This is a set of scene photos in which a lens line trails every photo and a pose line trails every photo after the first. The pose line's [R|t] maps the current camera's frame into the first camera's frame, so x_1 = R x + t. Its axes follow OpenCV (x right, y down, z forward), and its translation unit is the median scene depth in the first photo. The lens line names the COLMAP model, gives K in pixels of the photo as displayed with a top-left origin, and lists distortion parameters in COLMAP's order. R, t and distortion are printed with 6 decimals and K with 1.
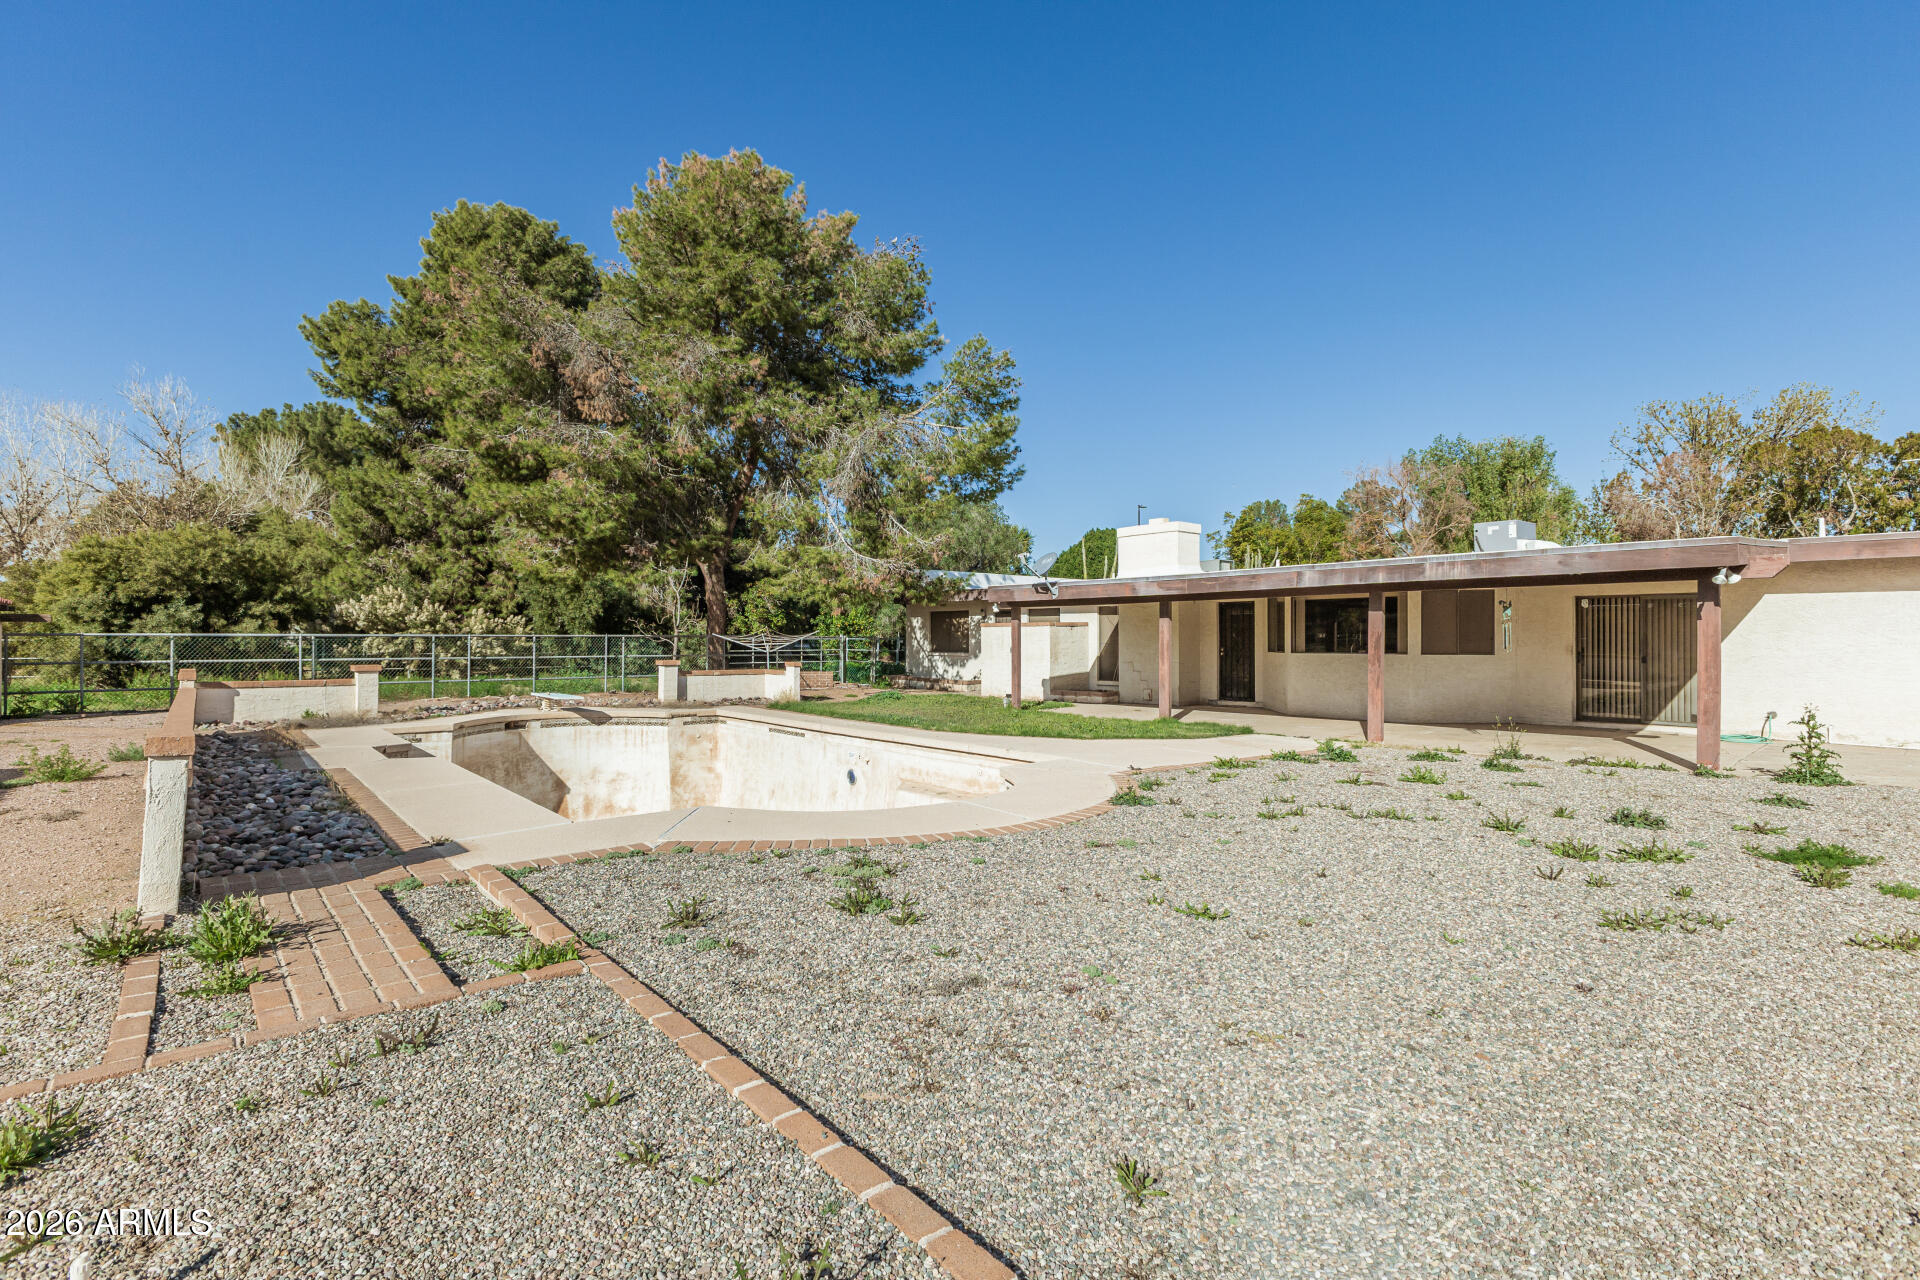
lens RADIAL K [[881.7, 0, 960.2], [0, 881.7, 640.0], [0, 0, 1]] dist [-0.007895, 0.000040]
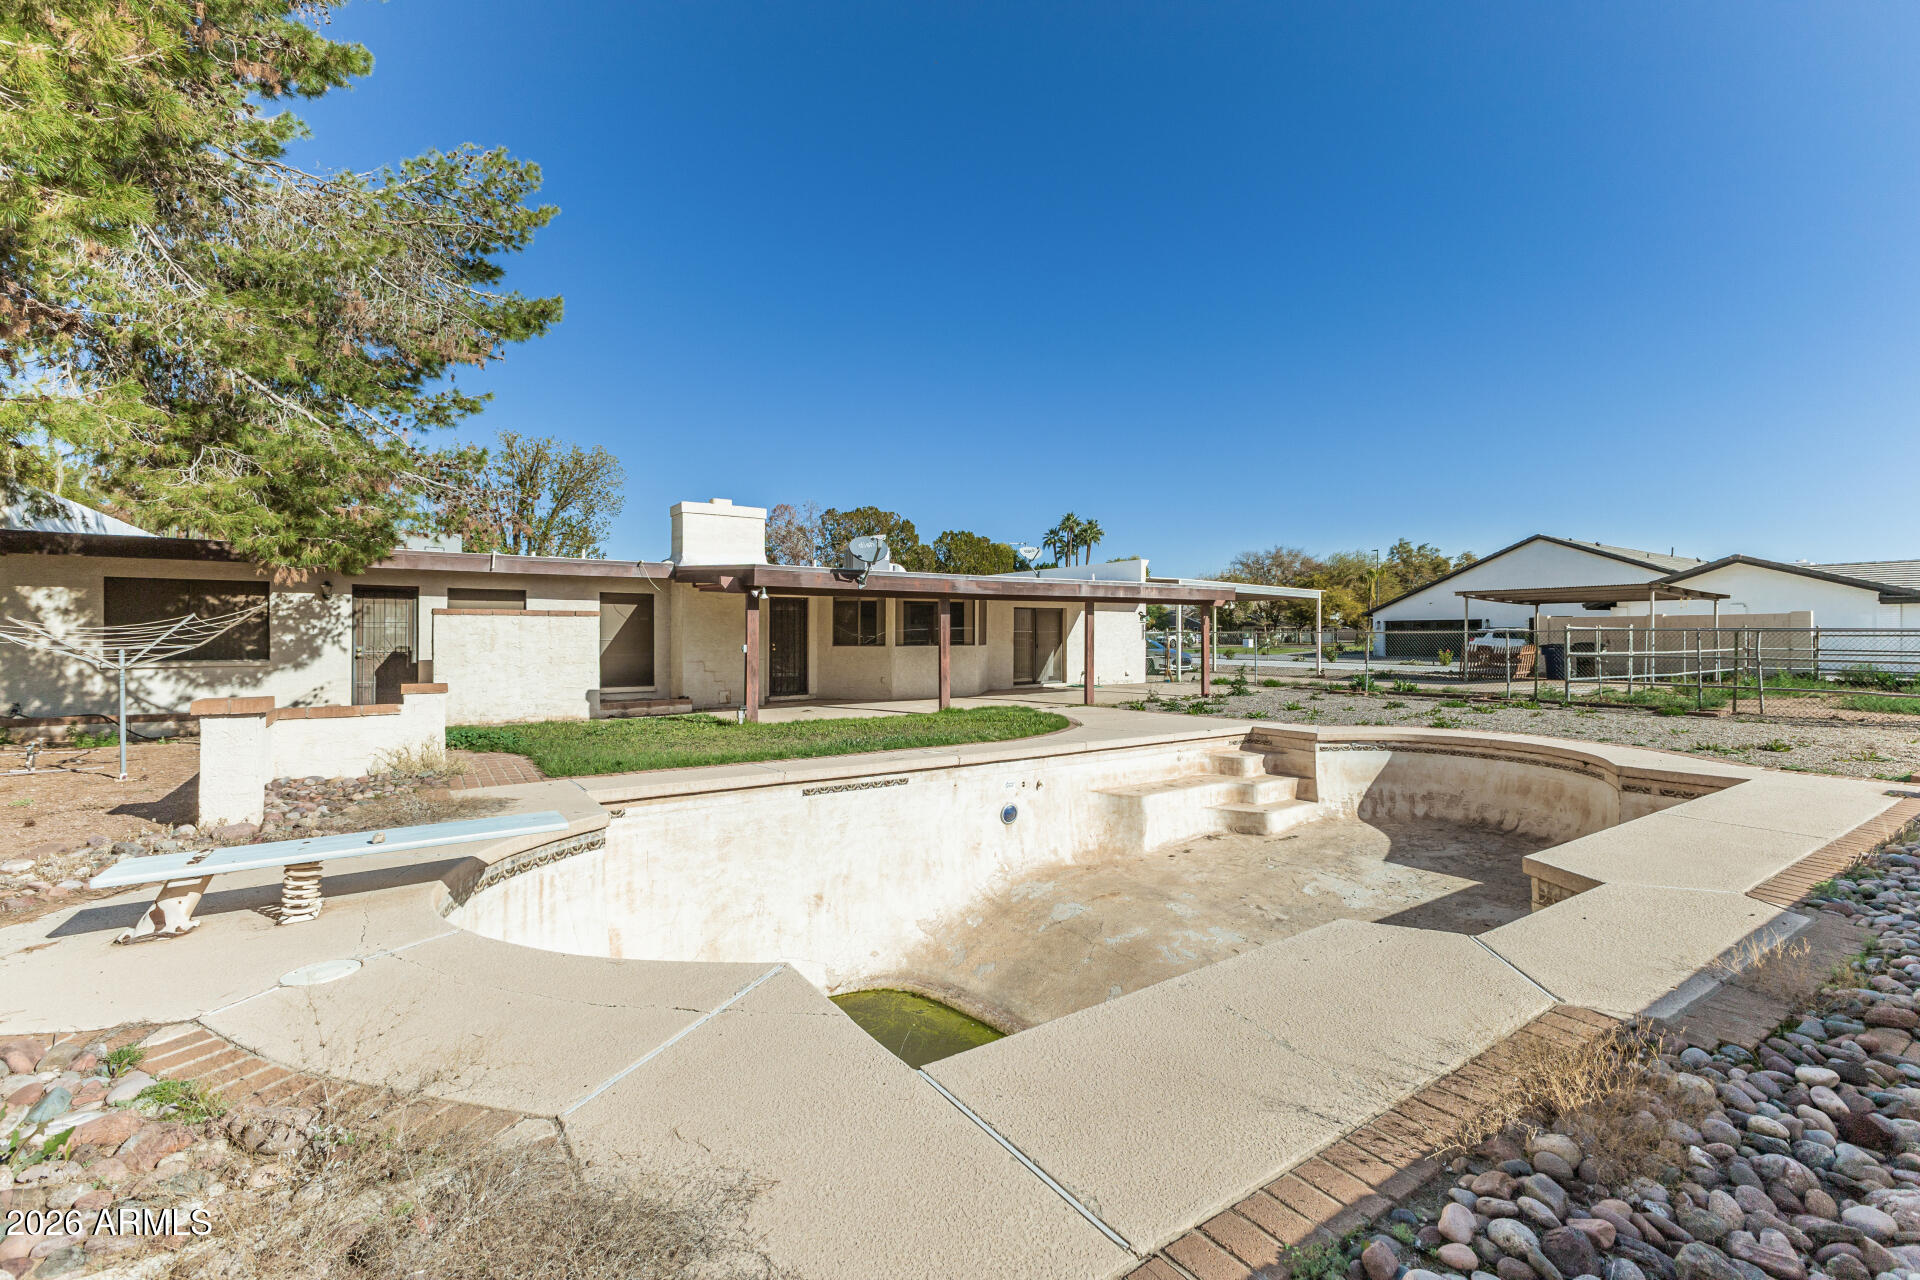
lens RADIAL K [[823.3, 0, 966.3], [0, 823.3, 641.0], [0, 0, 1]] dist [0.010631, -0.002132]
pose [[0.114271, -0.008618, 0.993412, -0.515460], [0.001813, 0.999963, 0.008466, -0.000752], [-0.993448, 0.000834, 0.114282, 0.586849]]
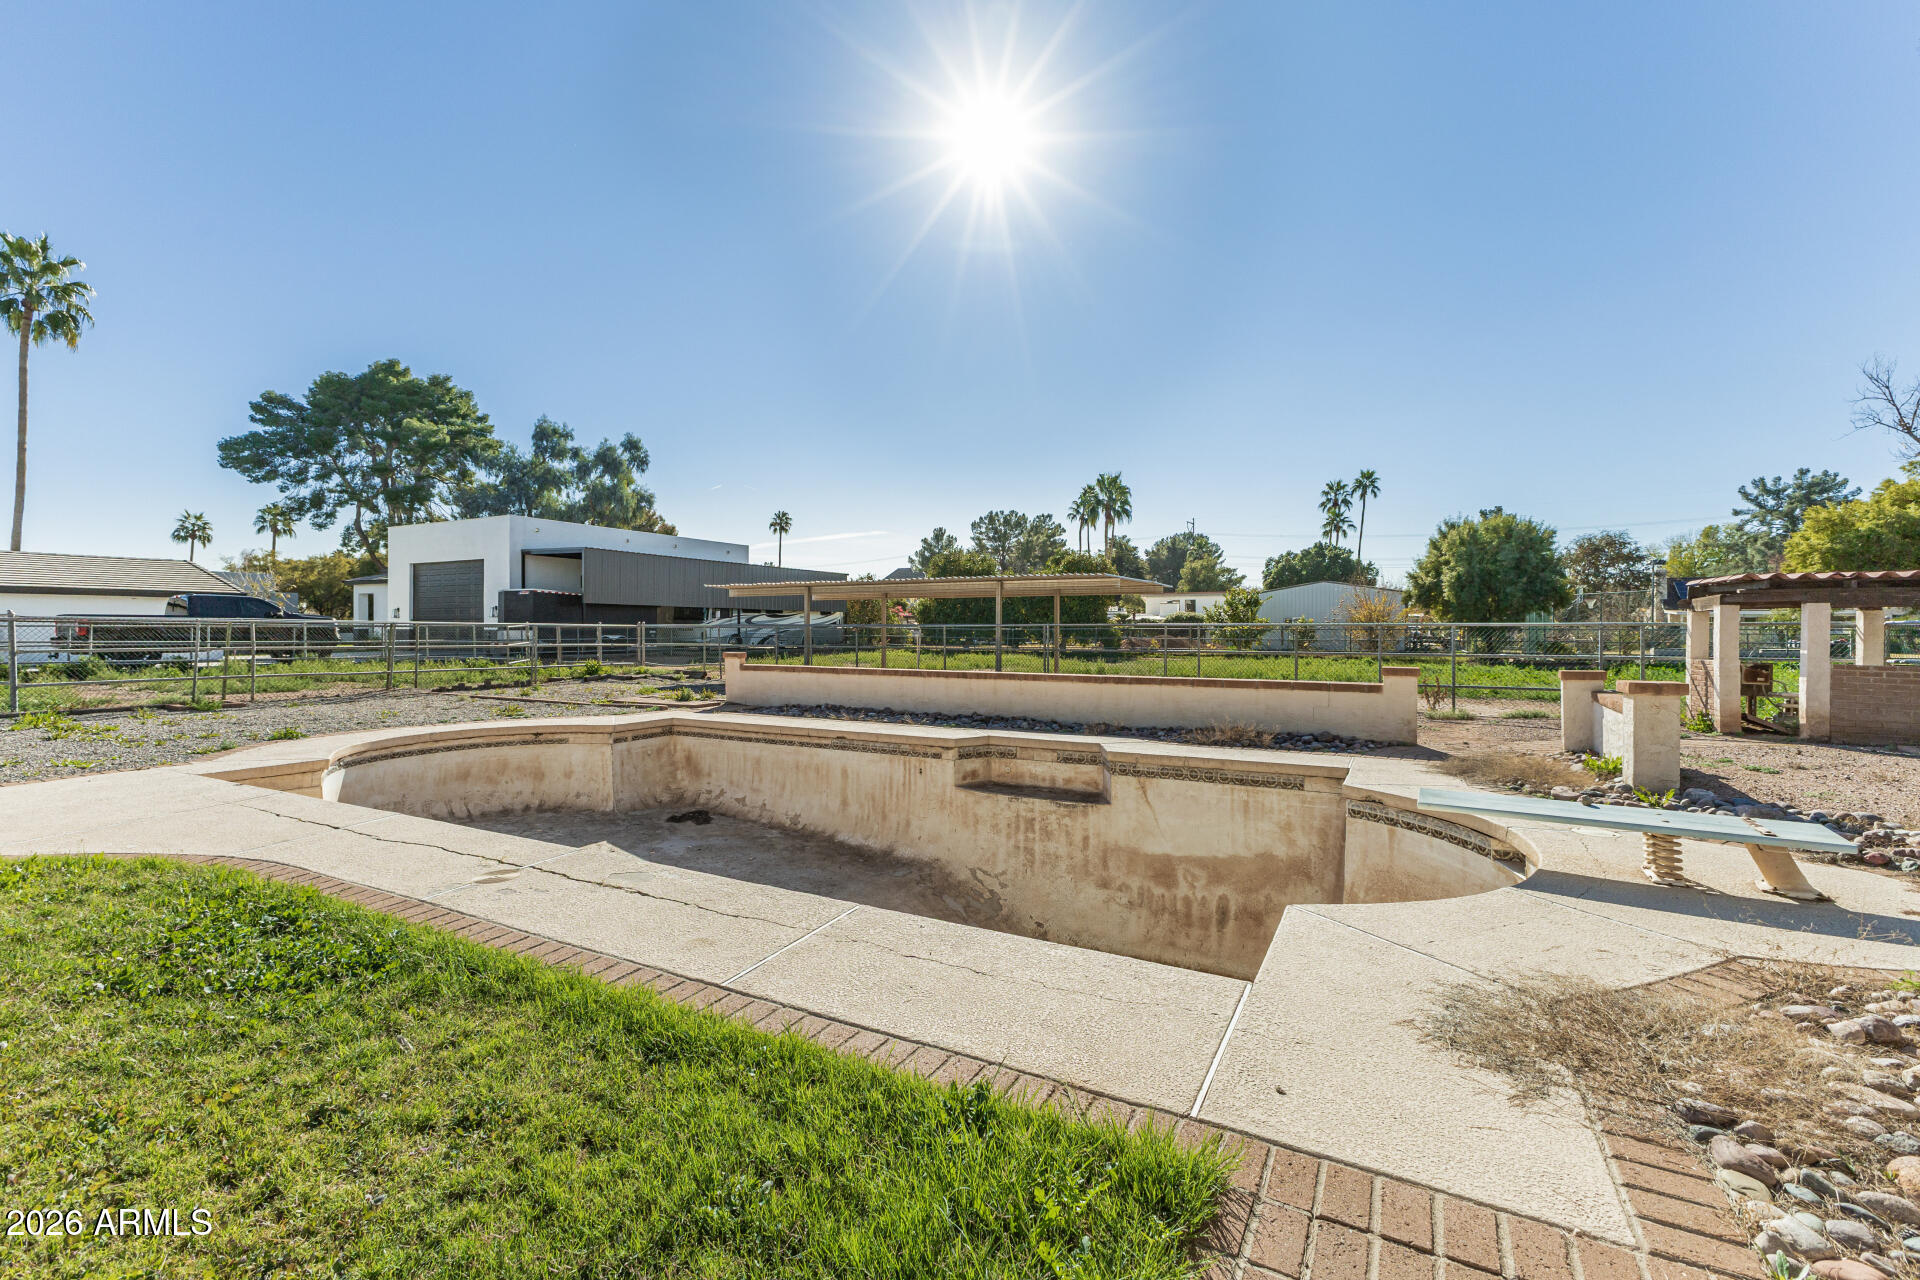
lens RADIAL K [[823.3, 0, 962.7], [0, 823.3, 626.0], [0, 0, 1]] dist [0.010631, -0.002132]
pose [[-0.935455, -0.004396, -0.353418, -0.116194], [-0.003508, 0.999989, -0.003154, 0.000811], [0.353428, -0.001711, -0.935460, 0.885412]]
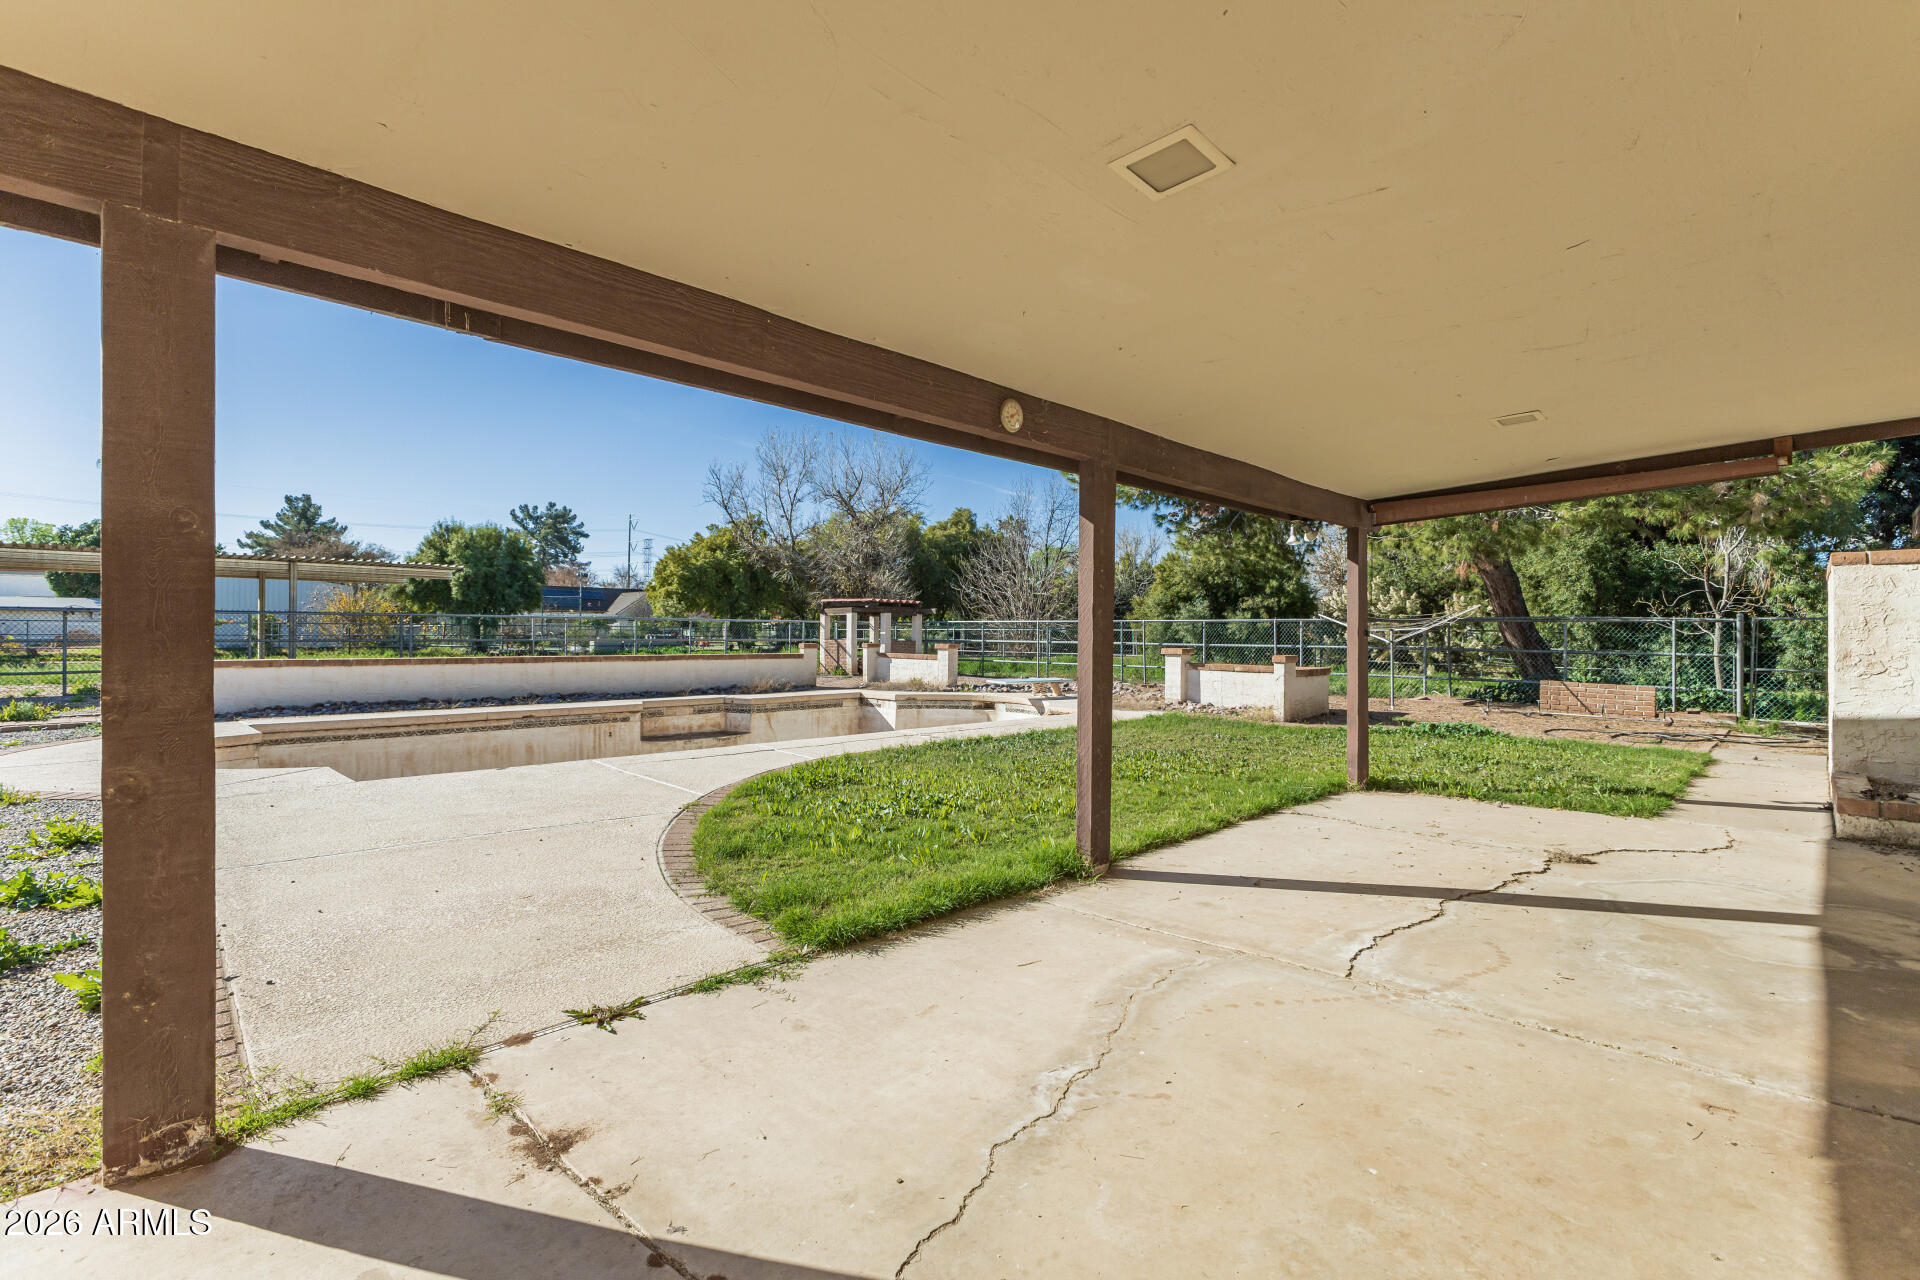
lens RADIAL K [[881.7, 0, 962.7], [0, 881.7, 631.7], [0, 0, 1]] dist [-0.007895, 0.000040]
pose [[0.081965, -0.002786, -0.996631, 0.361923], [-0.009074, 0.999953, -0.003541, 0.010971], [0.996594, 0.009334, 0.081936, 0.633254]]
